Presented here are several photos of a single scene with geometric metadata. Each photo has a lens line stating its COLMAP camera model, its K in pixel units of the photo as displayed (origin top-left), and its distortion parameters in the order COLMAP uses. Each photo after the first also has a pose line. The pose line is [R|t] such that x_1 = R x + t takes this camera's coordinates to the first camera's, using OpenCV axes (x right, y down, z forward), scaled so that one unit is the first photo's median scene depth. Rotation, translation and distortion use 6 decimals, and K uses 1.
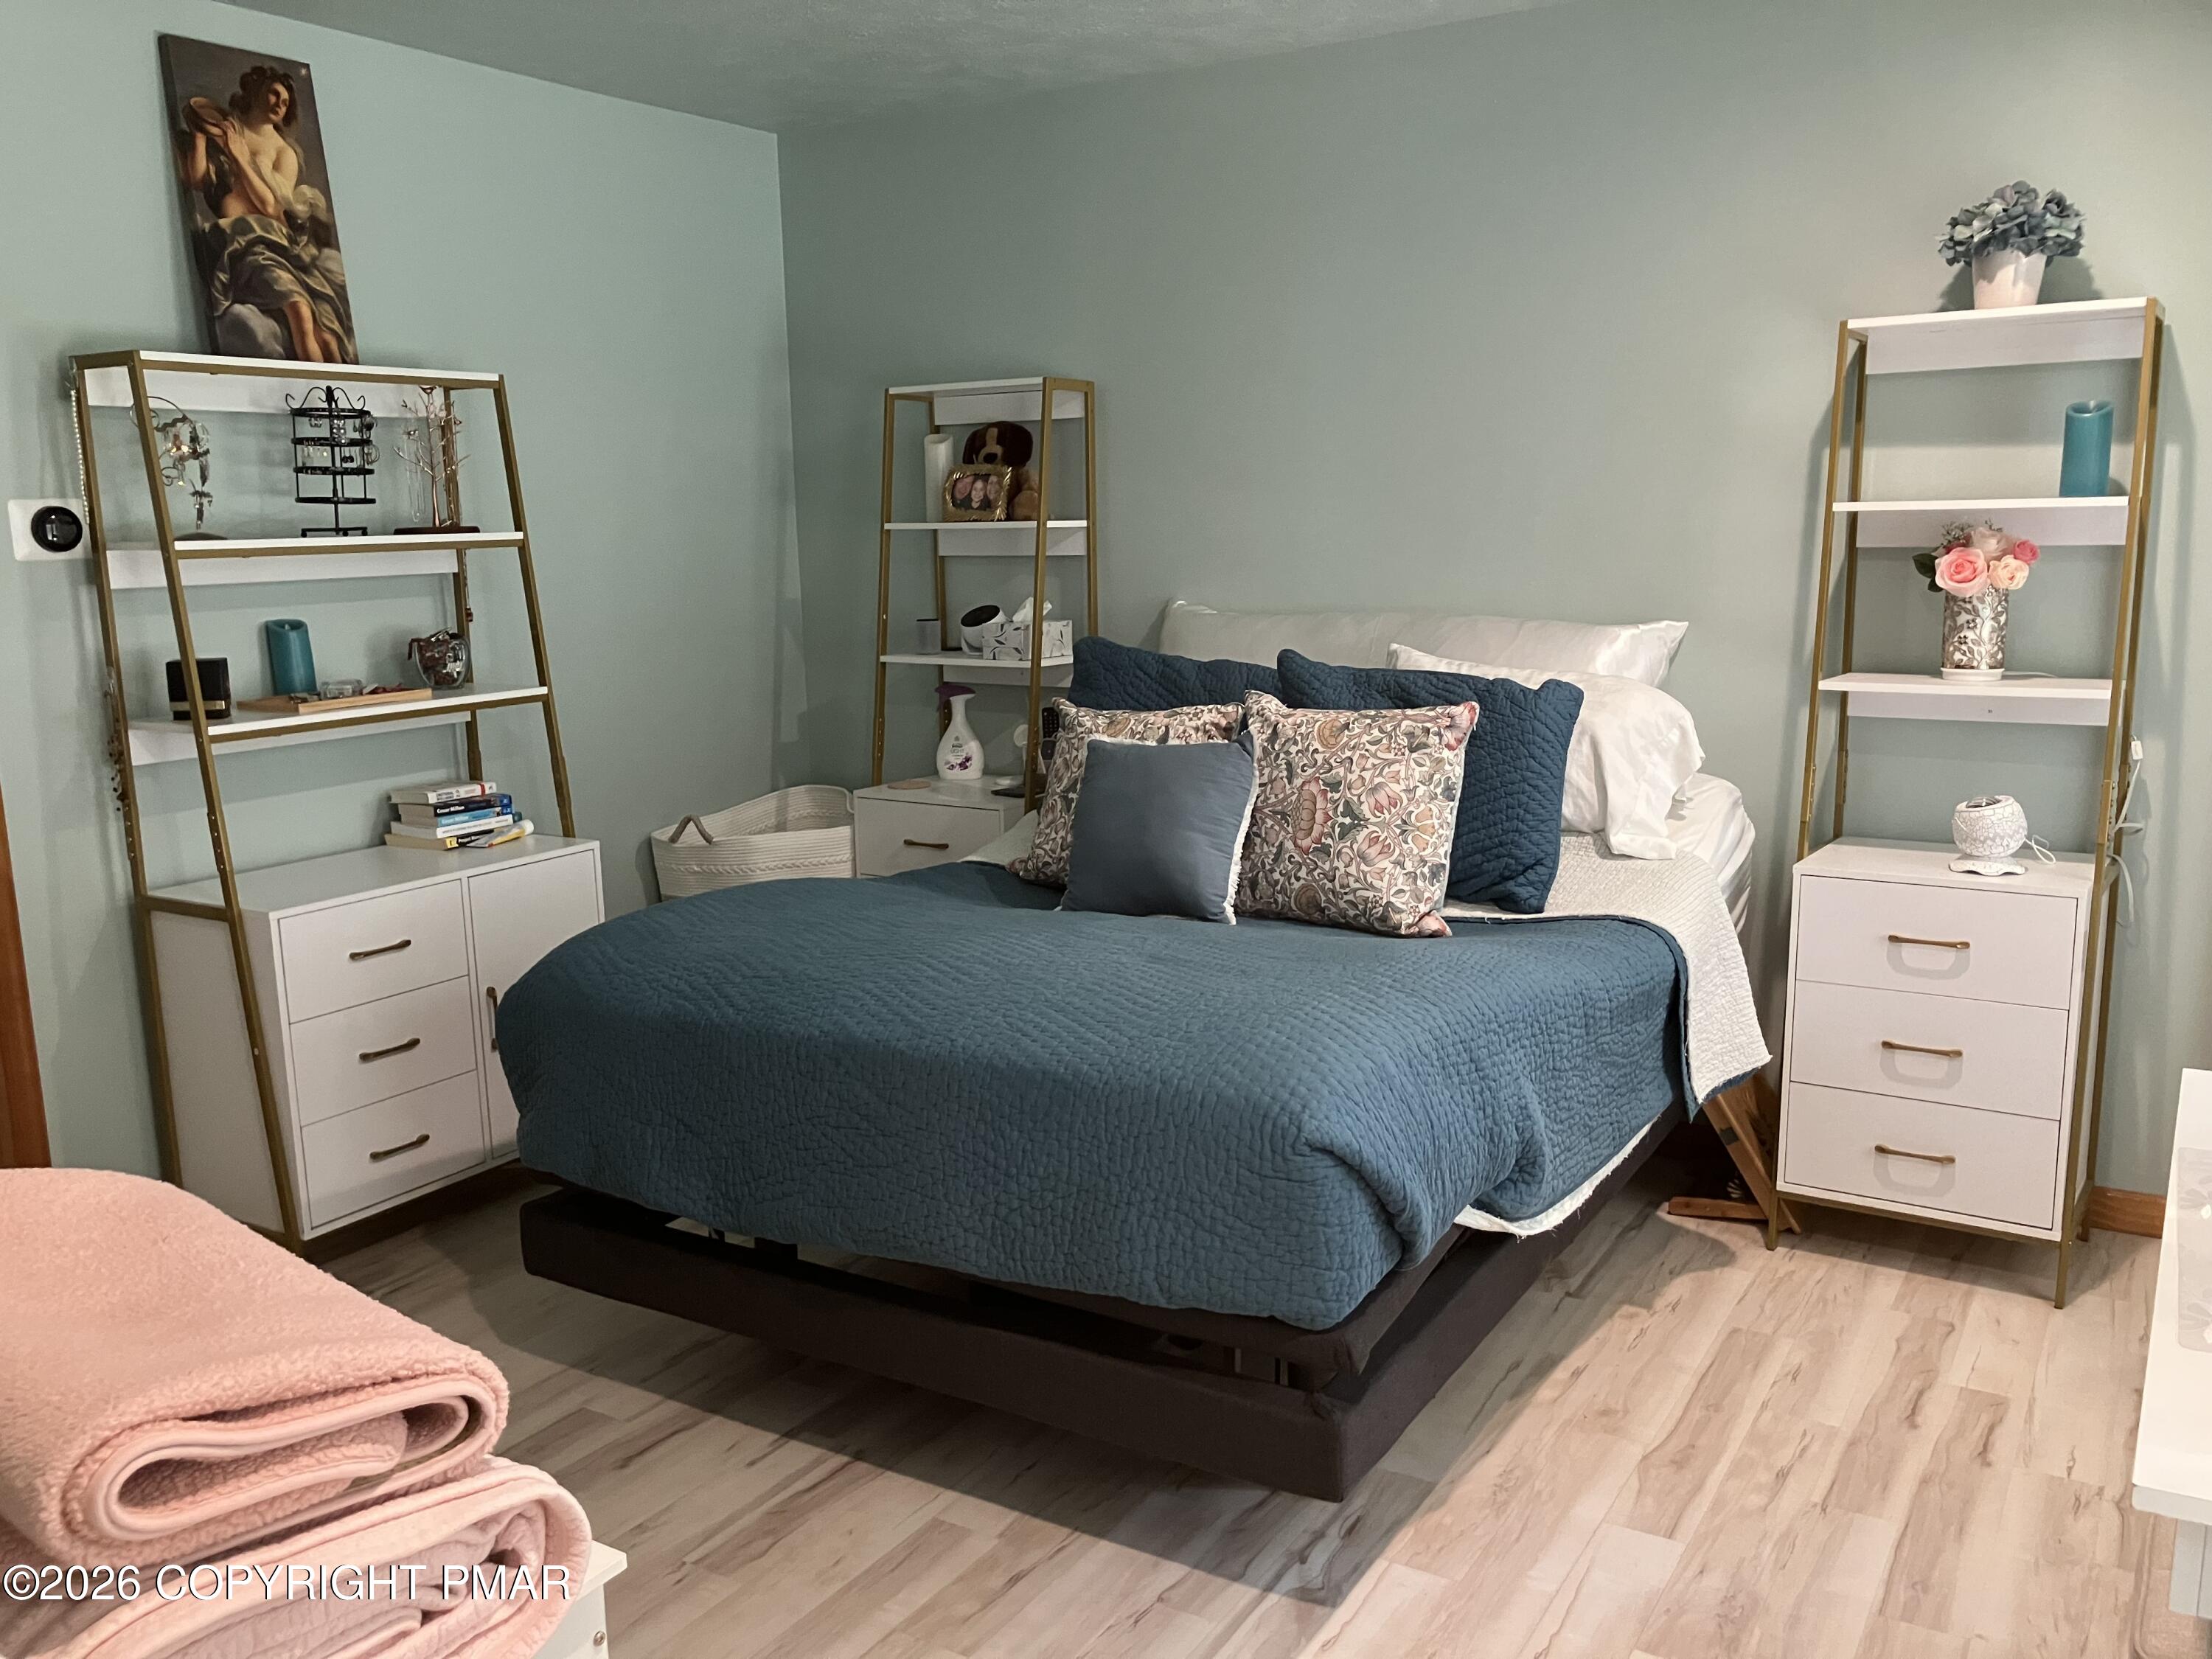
lens RADIAL K [[1822.1, 0, 1093.0], [0, 1822.1, 832.7], [0, 0, 1]] dist [0.042474, -0.057598]
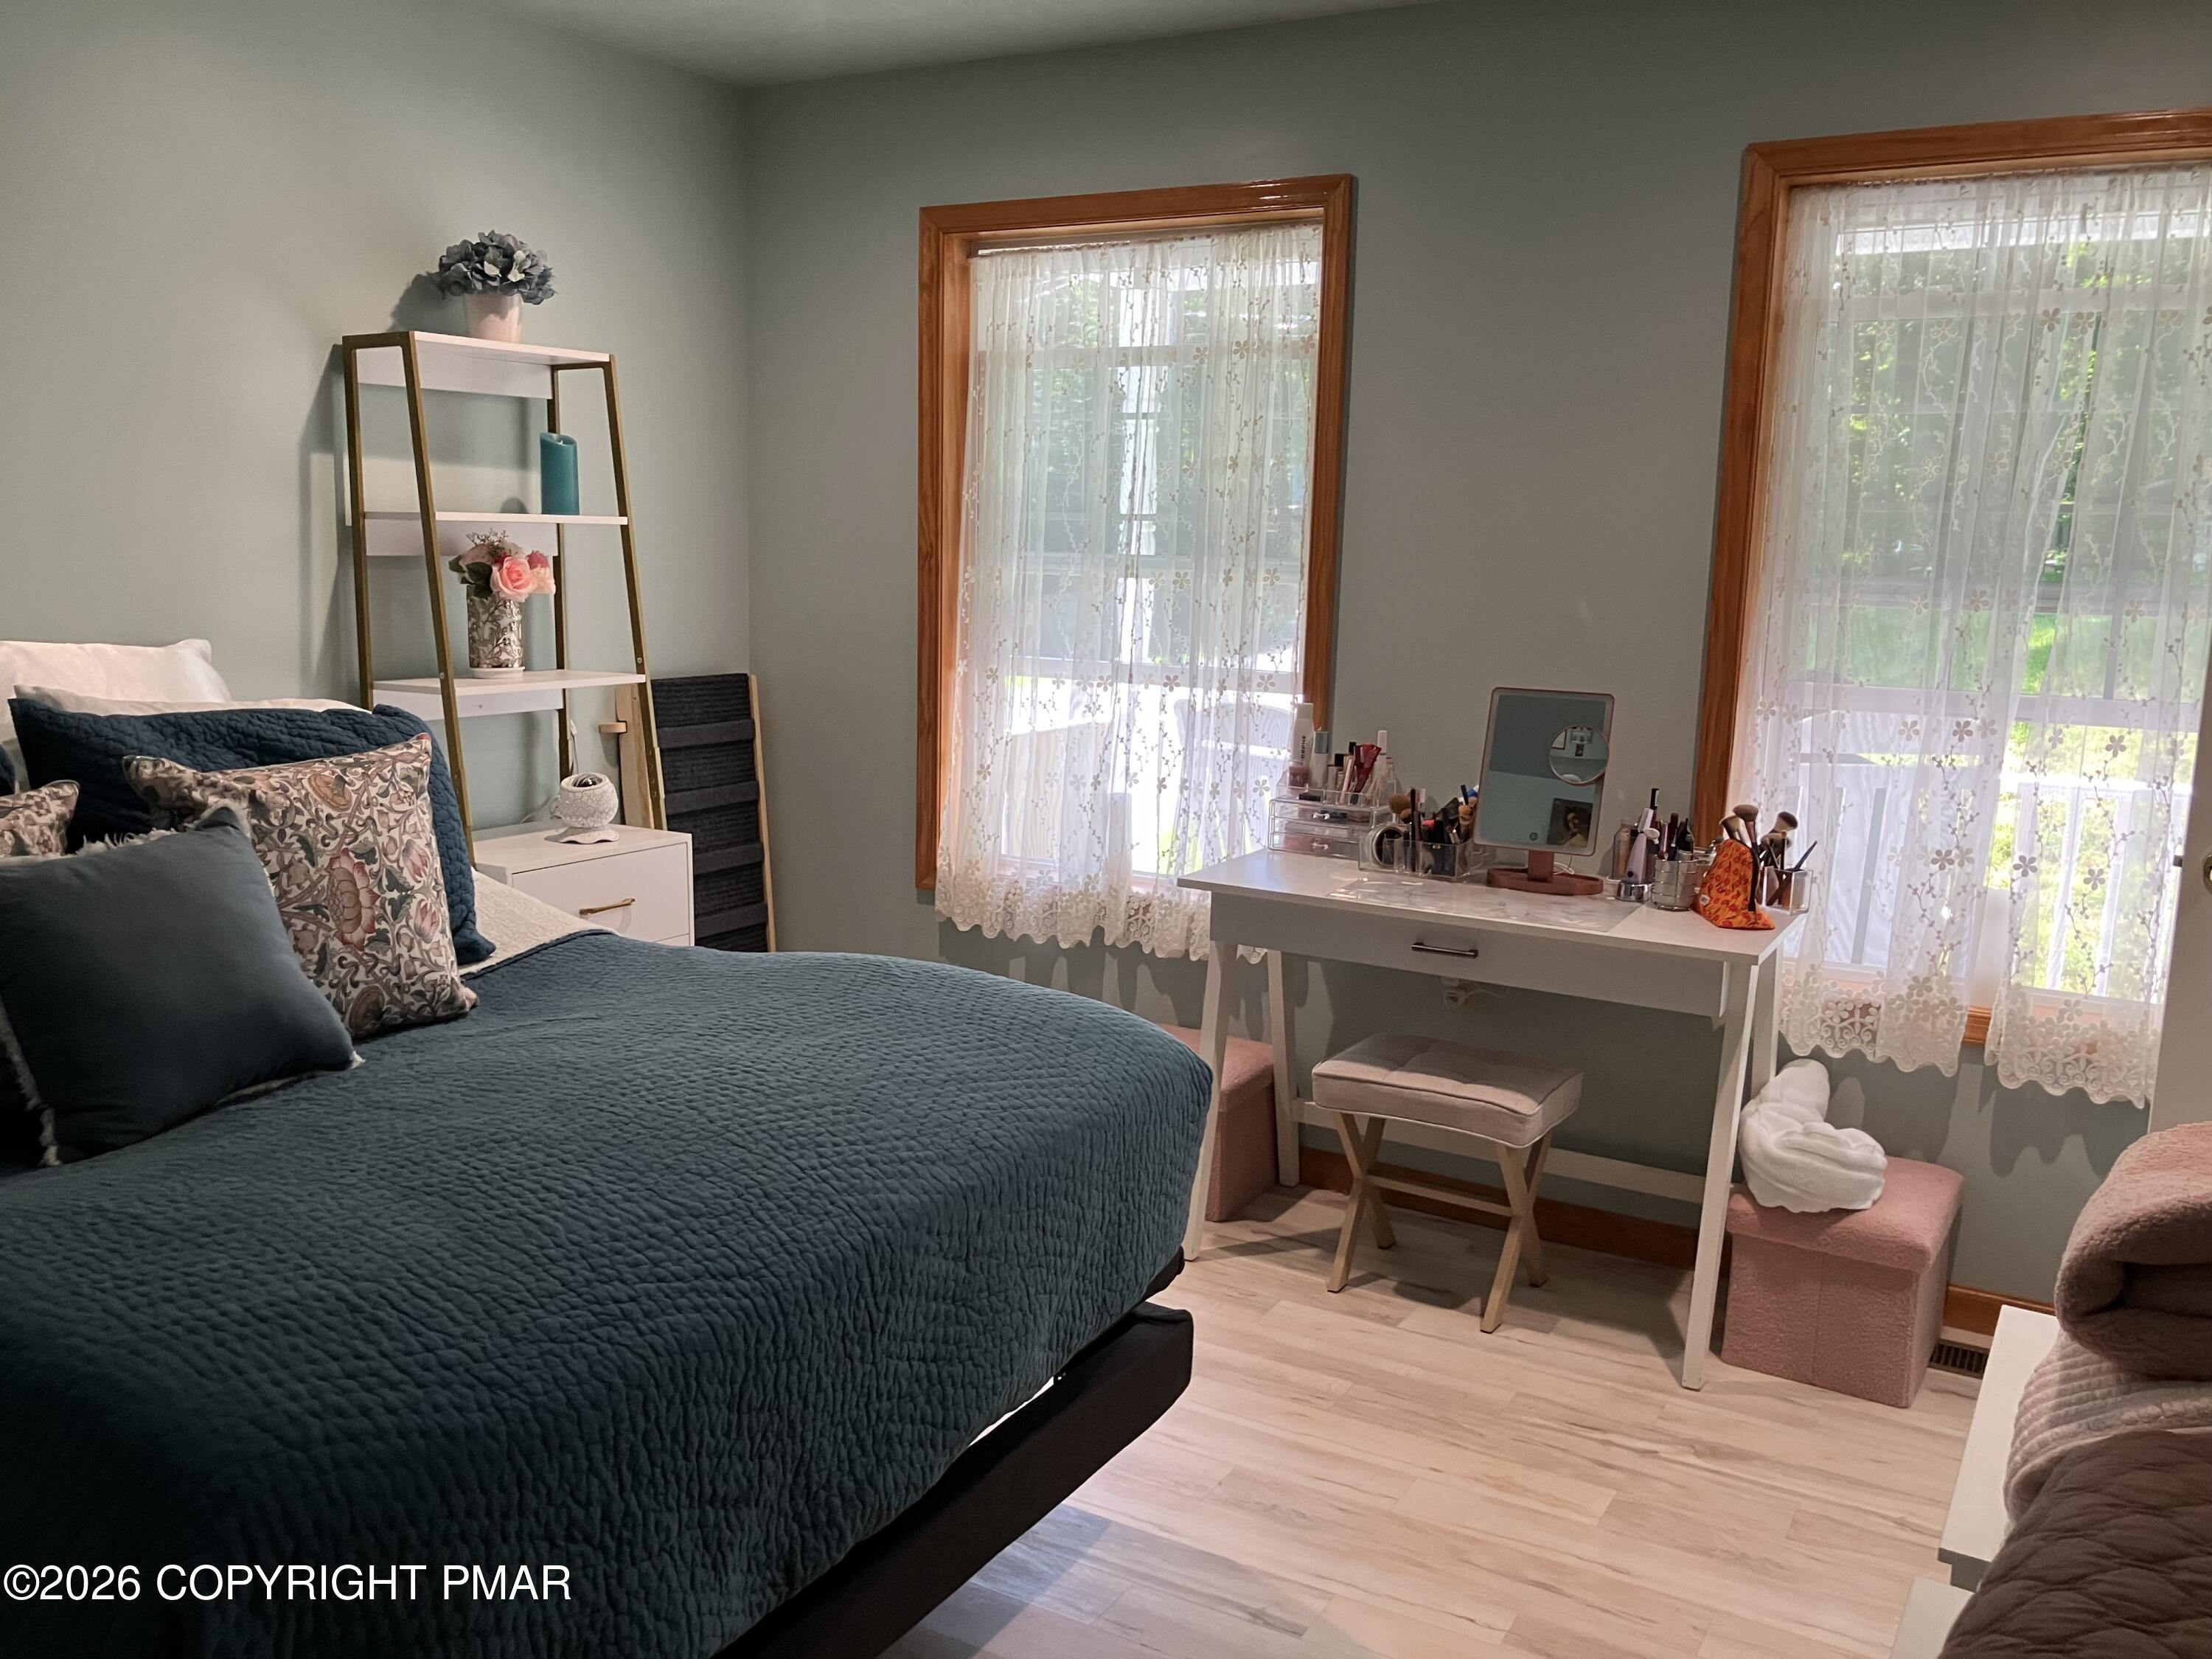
lens RADIAL K [[1822.1, 0, 1090.6], [0, 1822.1, 835.4], [0, 0, 1]] dist [0.042474, -0.057598]
pose [[-0.032718, -0.141846, 0.989348, -0.651083], [0.149516, 0.978044, 0.145170, -0.101603], [-0.988218, 0.152673, -0.010792, 0.702547]]
